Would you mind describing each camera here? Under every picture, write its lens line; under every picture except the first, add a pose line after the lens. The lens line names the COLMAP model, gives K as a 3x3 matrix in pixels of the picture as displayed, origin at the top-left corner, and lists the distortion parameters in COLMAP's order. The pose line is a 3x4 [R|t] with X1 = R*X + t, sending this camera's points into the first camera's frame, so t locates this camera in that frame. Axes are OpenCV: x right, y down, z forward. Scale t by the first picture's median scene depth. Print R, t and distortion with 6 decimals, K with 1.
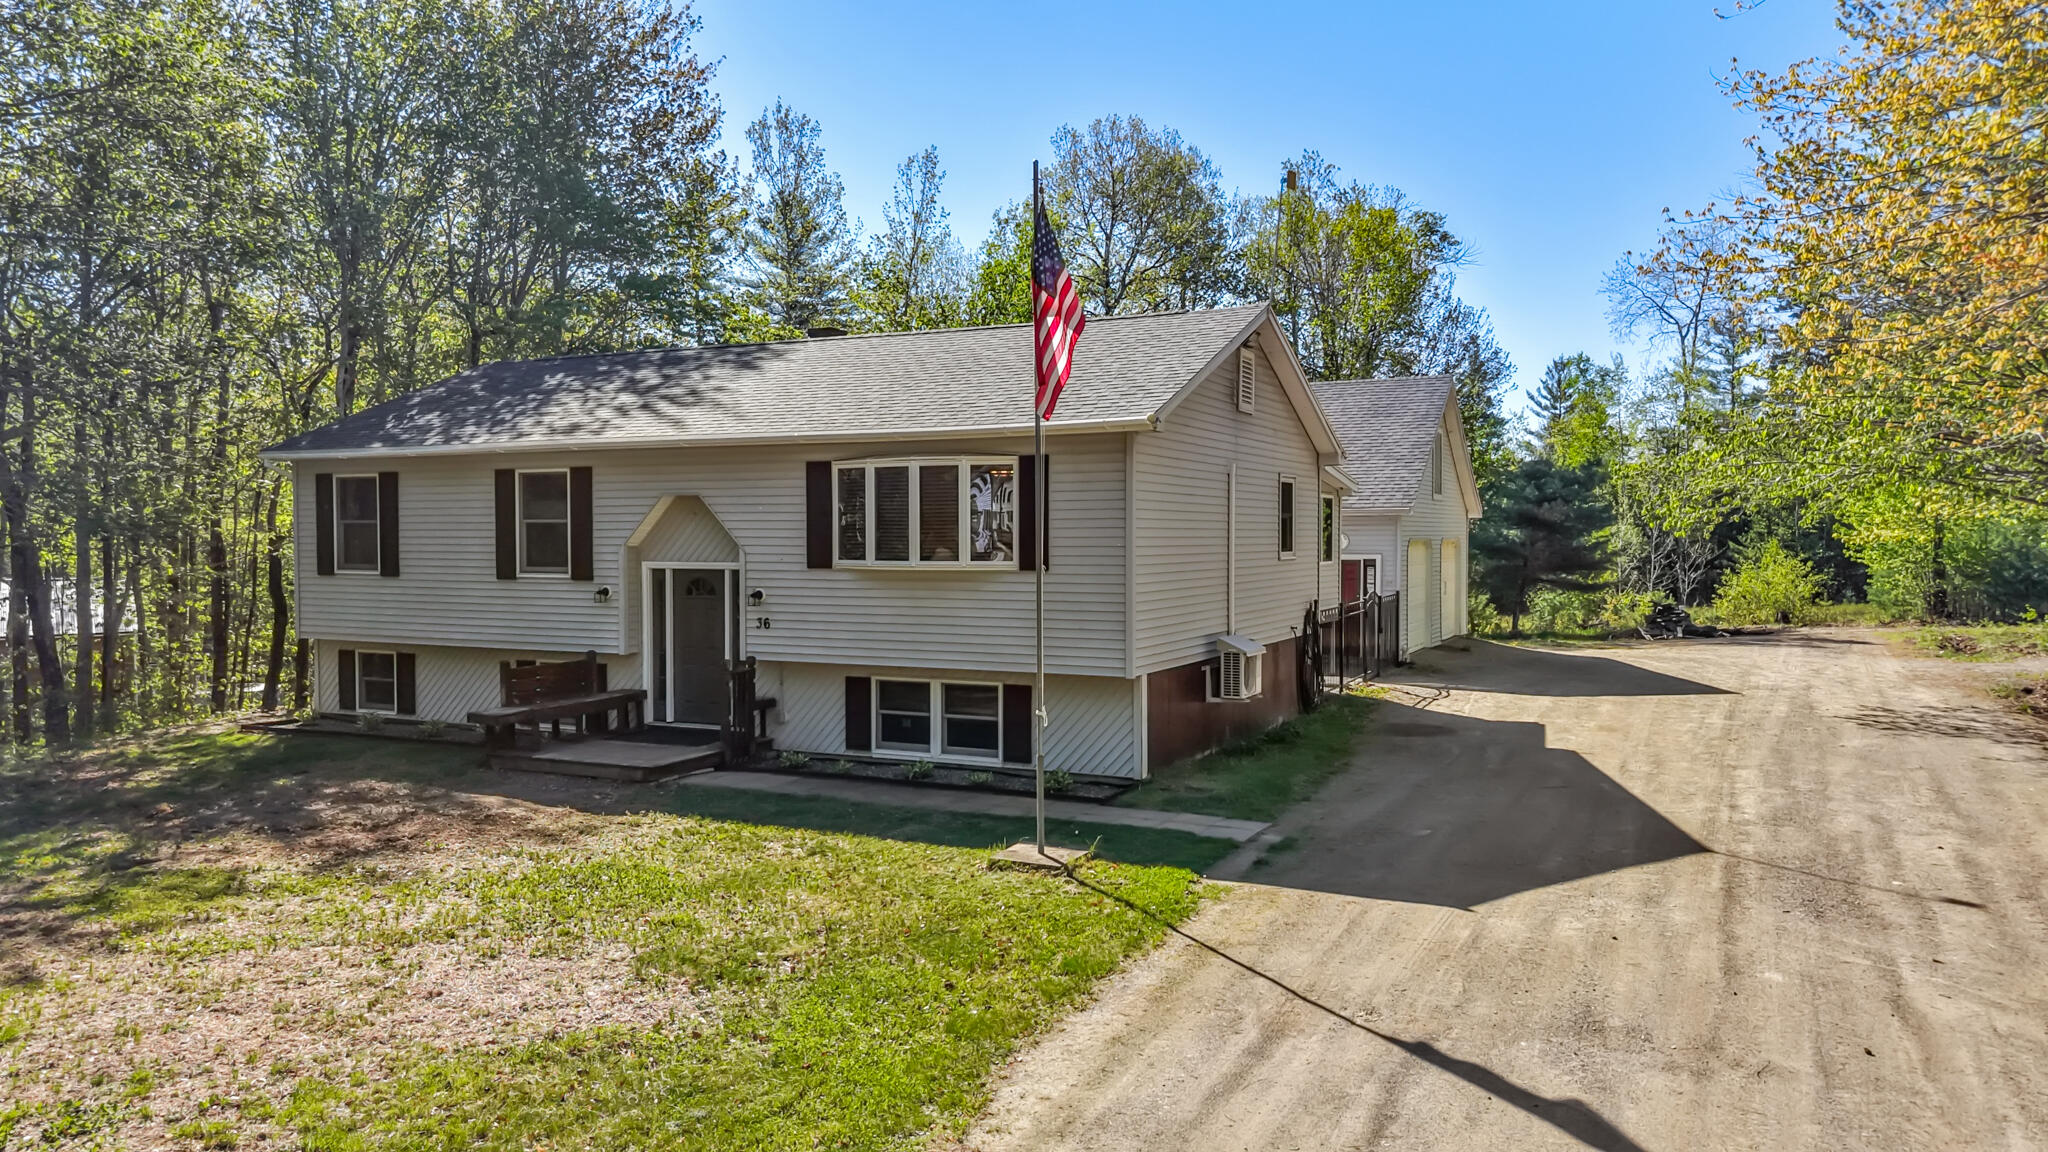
lens RADIAL K [[1390.7, 0, 1035.3], [0, 1390.7, 563.6], [0, 0, 1]] dist [-0.010594, 0.002827]
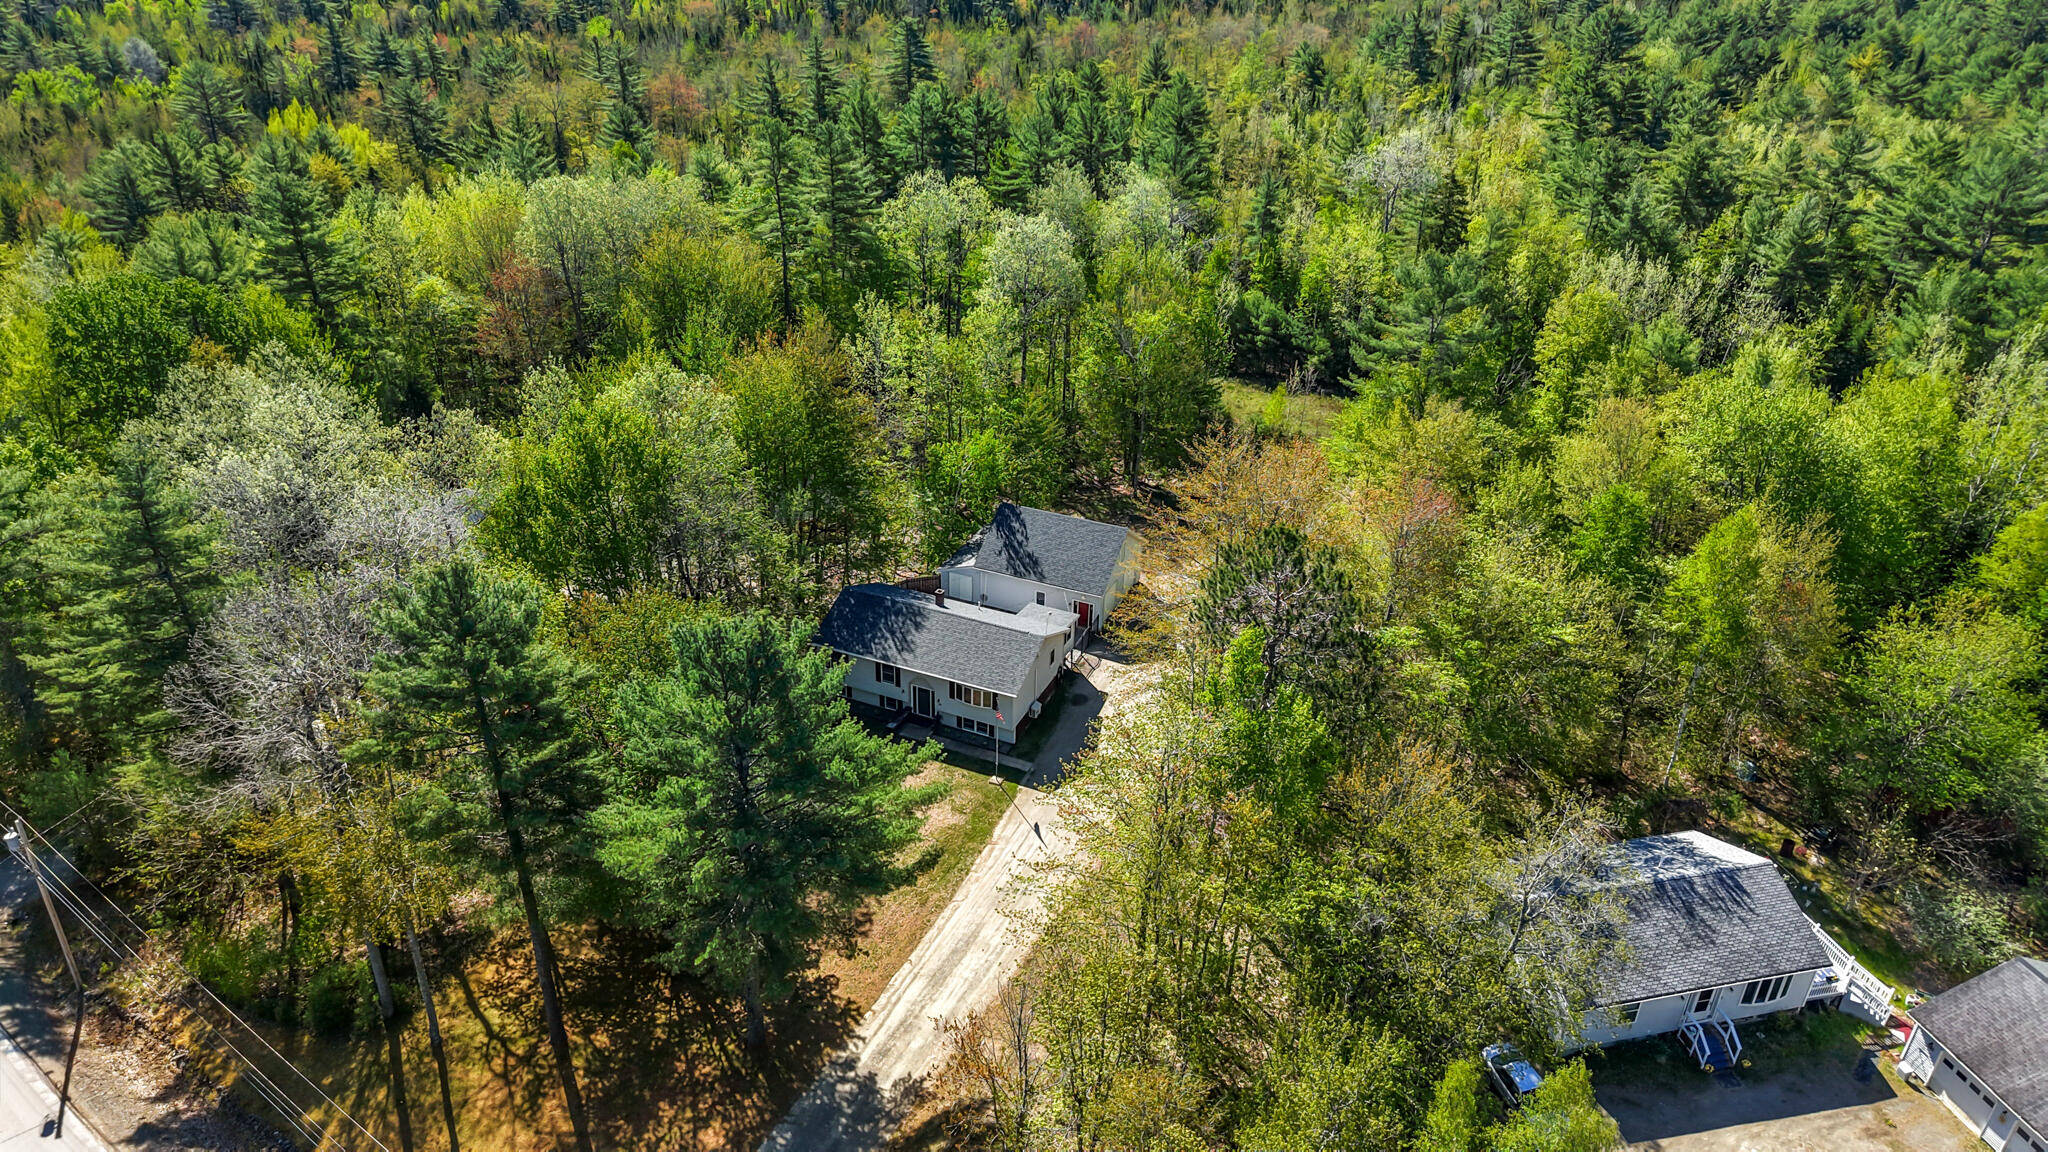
lens RADIAL K [[1390.7, 0, 1022.9], [0, 1390.7, 561.5], [0, 0, 1]] dist [-0.010594, 0.002827]
pose [[0.999588, 0.005105, 0.028248, -0.022836], [-0.017623, 0.885912, 0.463518, -1.433144], [-0.022659, -0.463825, 0.885637, -1.669552]]
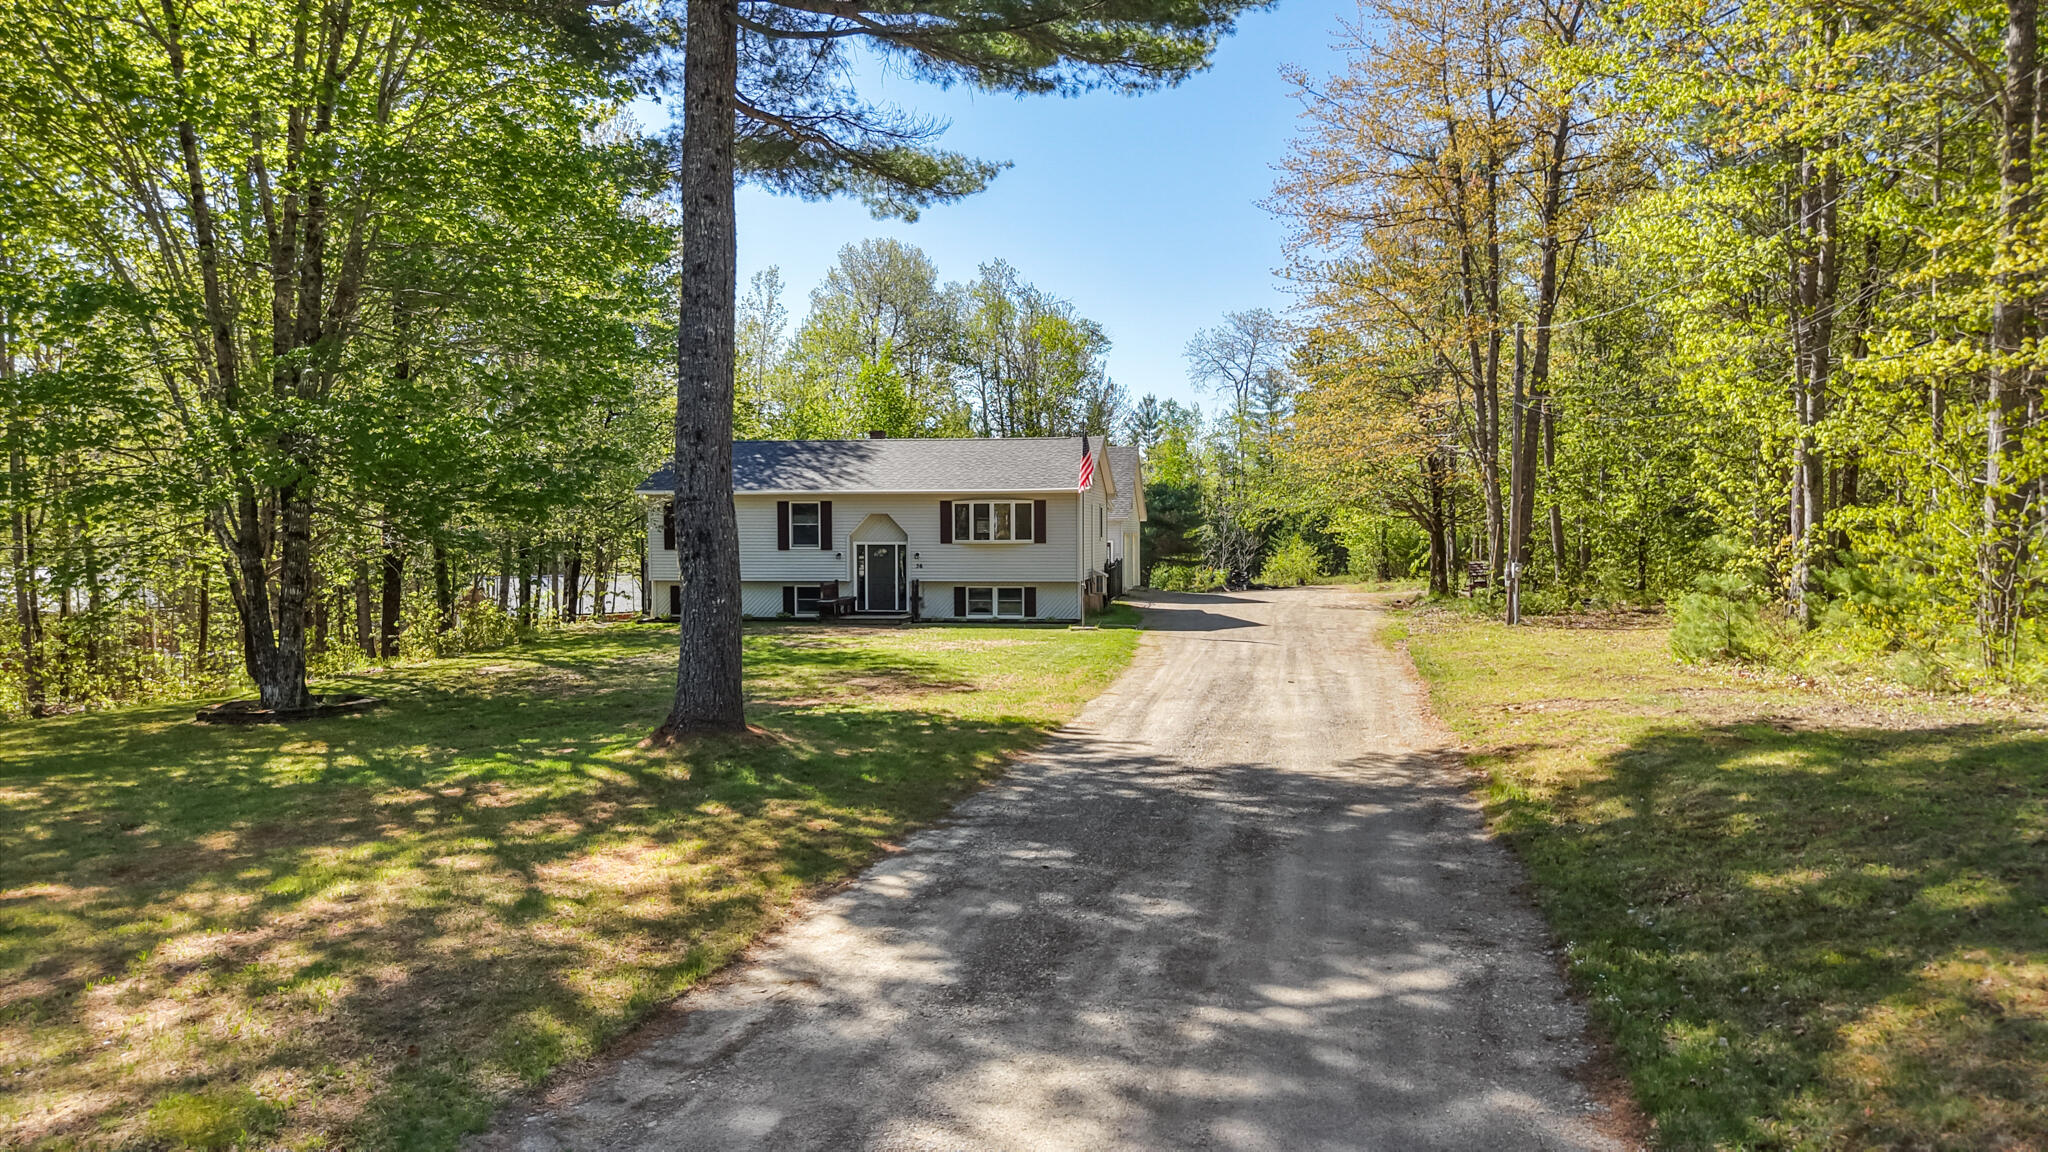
lens RADIAL K [[1390.7, 0, 1022.6], [0, 1390.7, 576.8], [0, 0, 1]] dist [-0.010594, 0.002827]
pose [[0.958185, -0.010674, 0.285950, -0.383234], [0.007461, 0.999896, 0.012322, 0.017494], [-0.286052, -0.009673, 0.958165, -0.749903]]
